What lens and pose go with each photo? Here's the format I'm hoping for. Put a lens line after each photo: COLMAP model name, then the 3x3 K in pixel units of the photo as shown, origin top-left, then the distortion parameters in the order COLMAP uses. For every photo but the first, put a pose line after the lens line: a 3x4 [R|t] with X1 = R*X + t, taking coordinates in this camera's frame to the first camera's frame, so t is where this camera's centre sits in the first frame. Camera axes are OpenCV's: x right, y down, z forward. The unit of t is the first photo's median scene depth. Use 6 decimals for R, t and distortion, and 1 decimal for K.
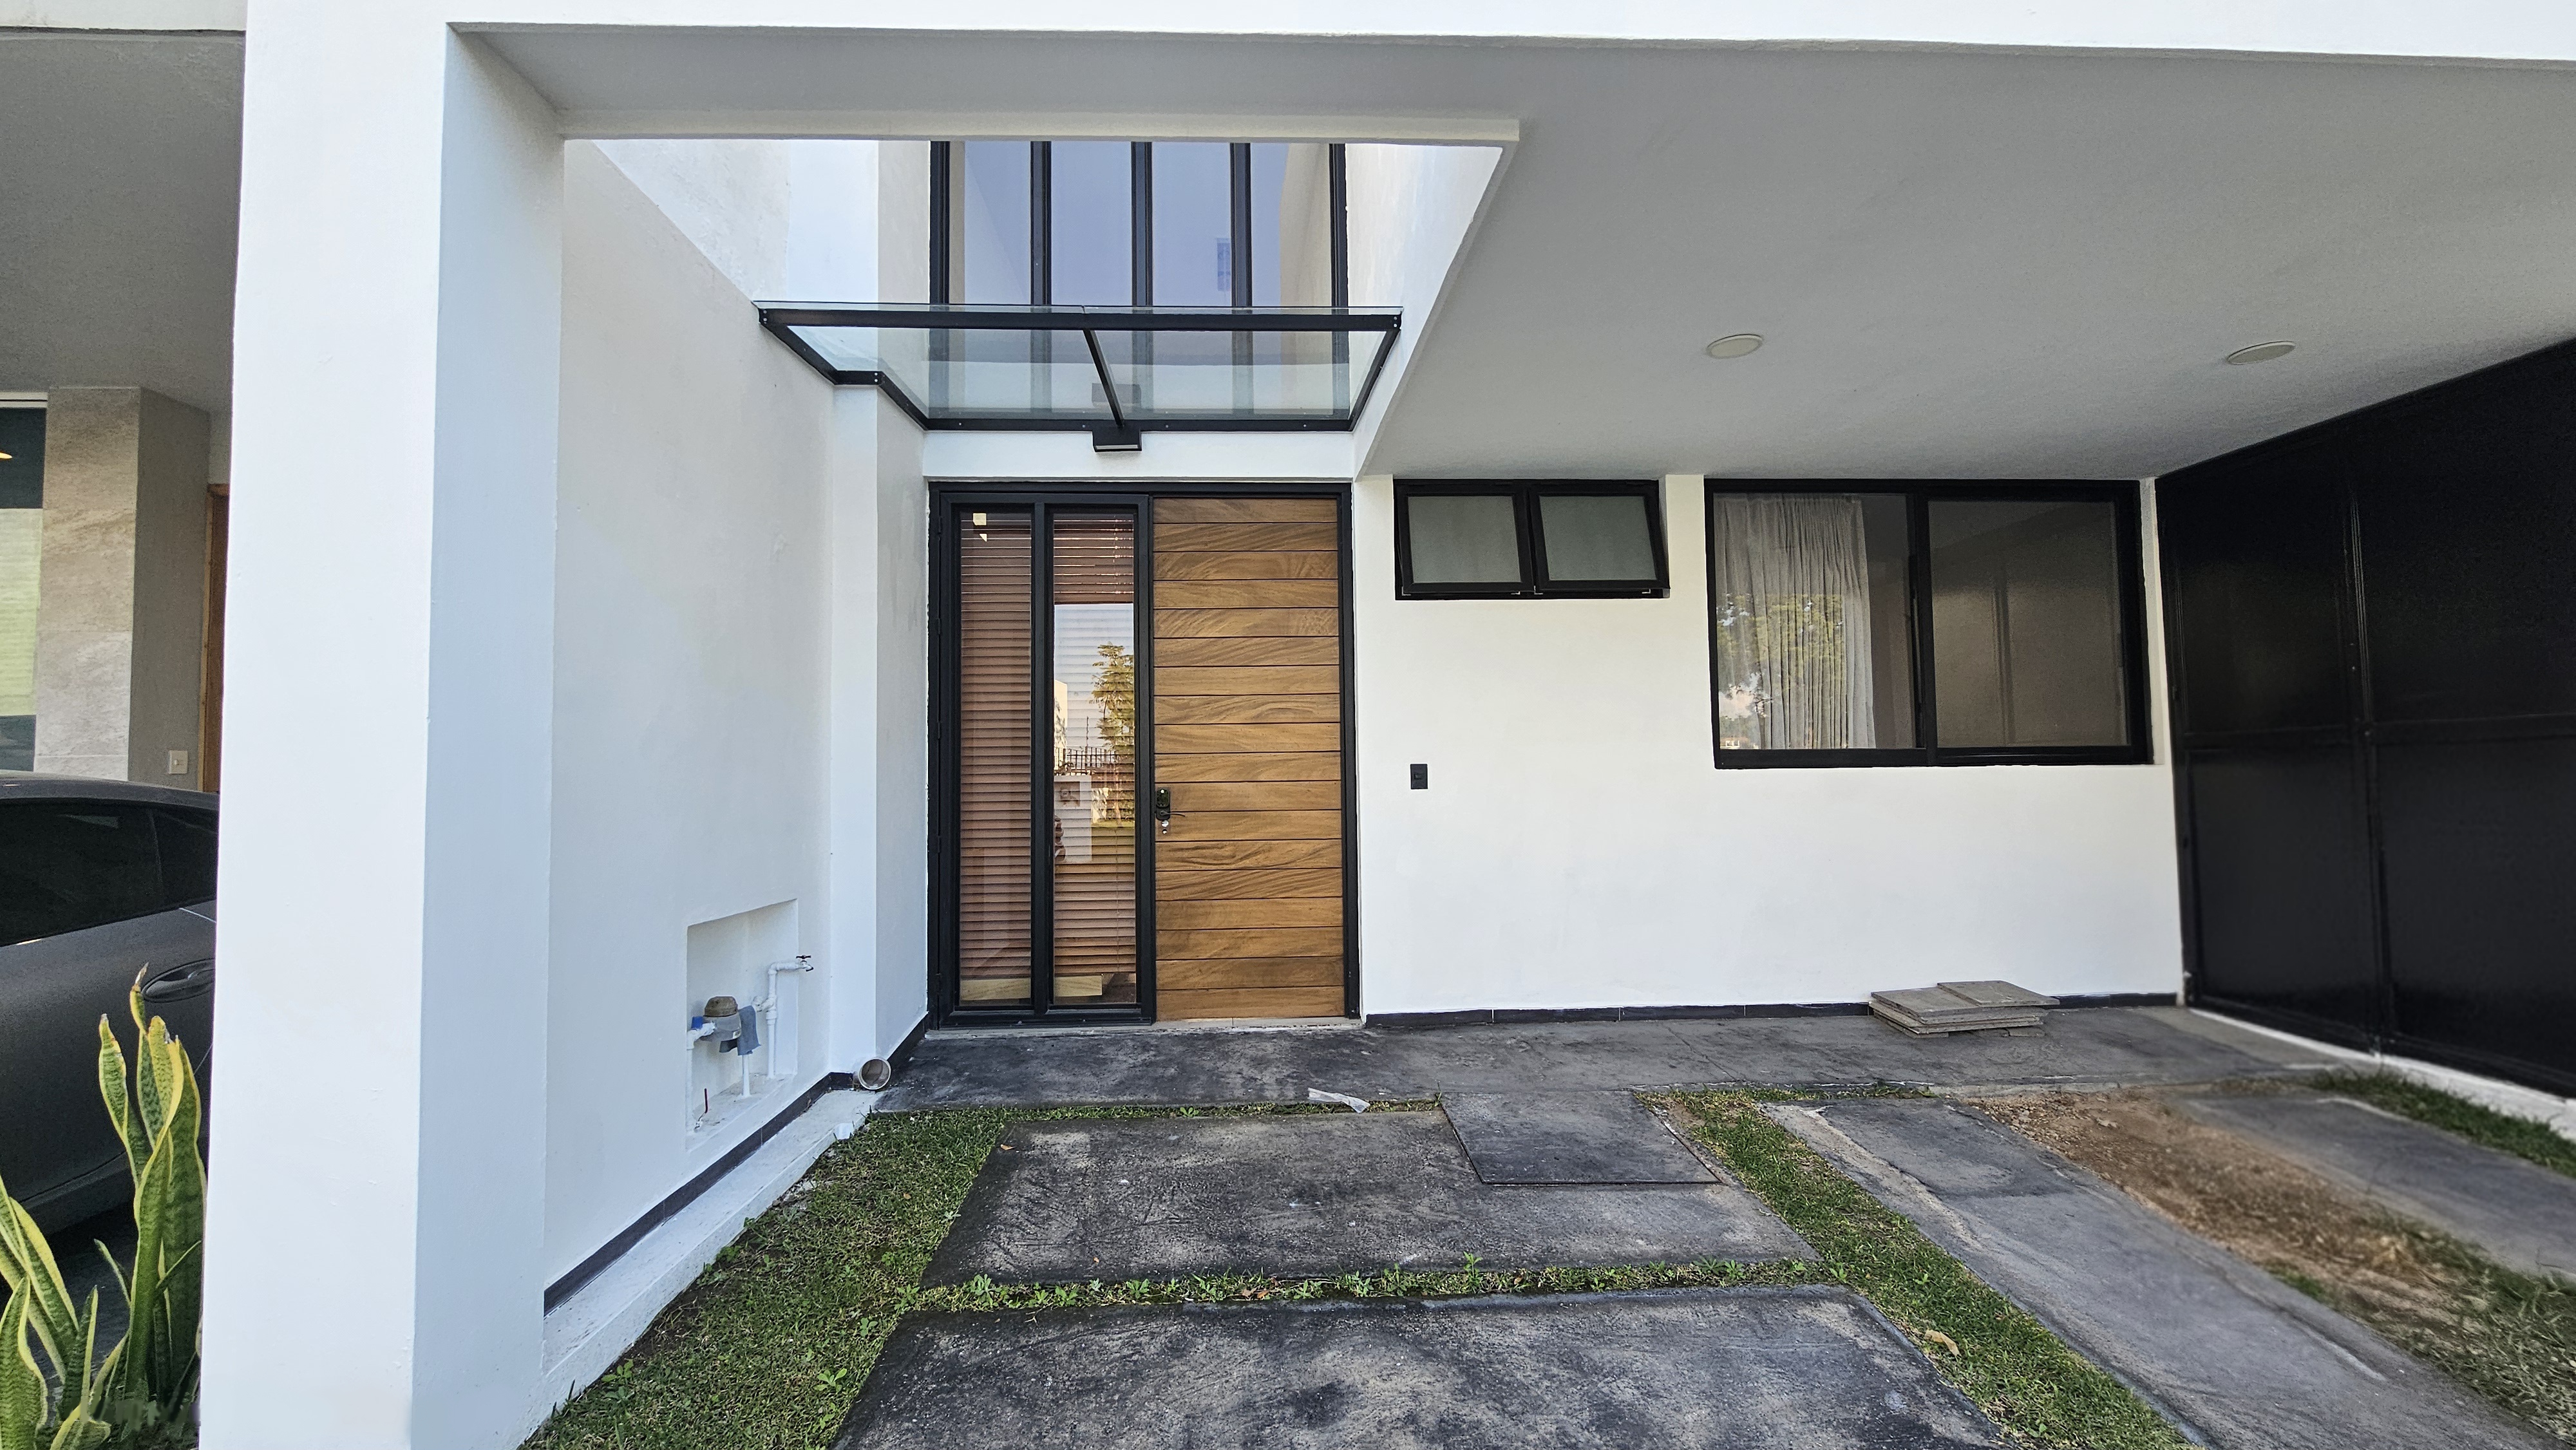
lens RADIAL K [[1054.7, 0, 1277.4], [0, 1054.7, 731.1], [0, 0, 1]] dist [-0.002933, -0.000411]
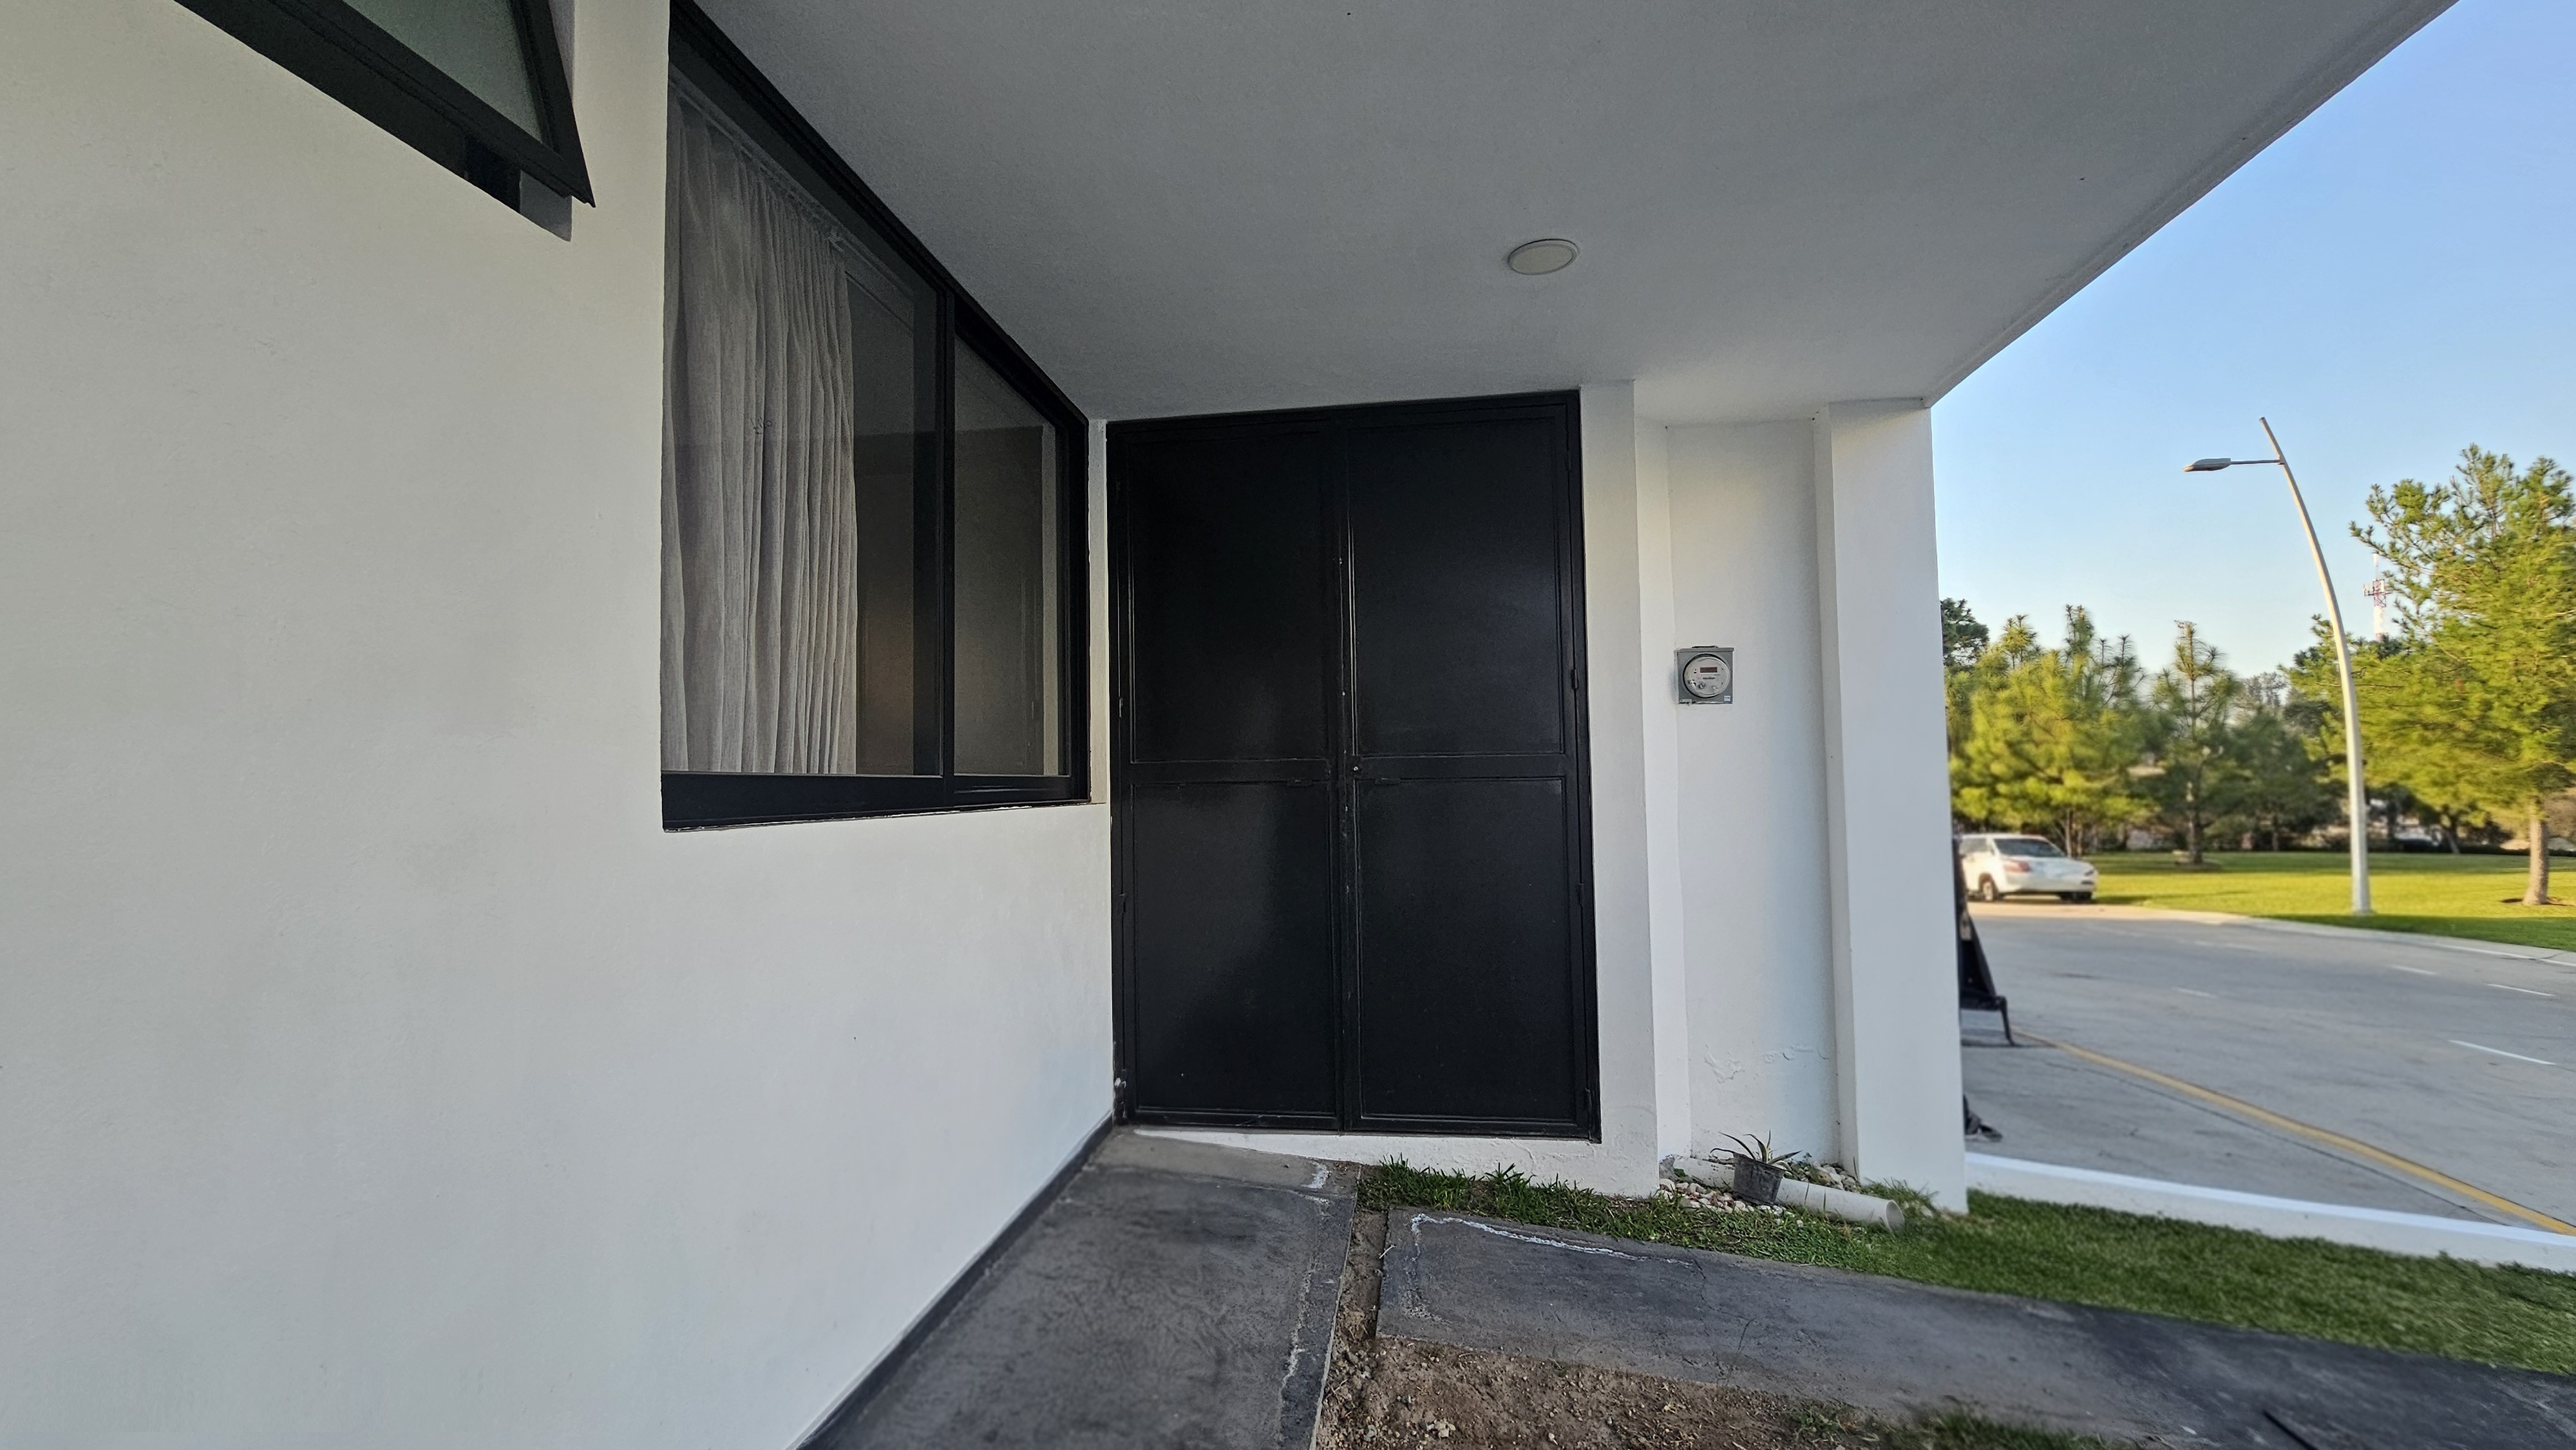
lens RADIAL K [[1054.7, 0, 1277.4], [0, 1054.7, 731.1], [0, 0, 1]] dist [-0.002933, -0.000411]
pose [[0.187091, 0.057760, 0.980643, 0.137371], [-0.025079, 0.998225, -0.054011, 0.018121], [-0.982022, -0.014488, 0.188207, 0.743134]]
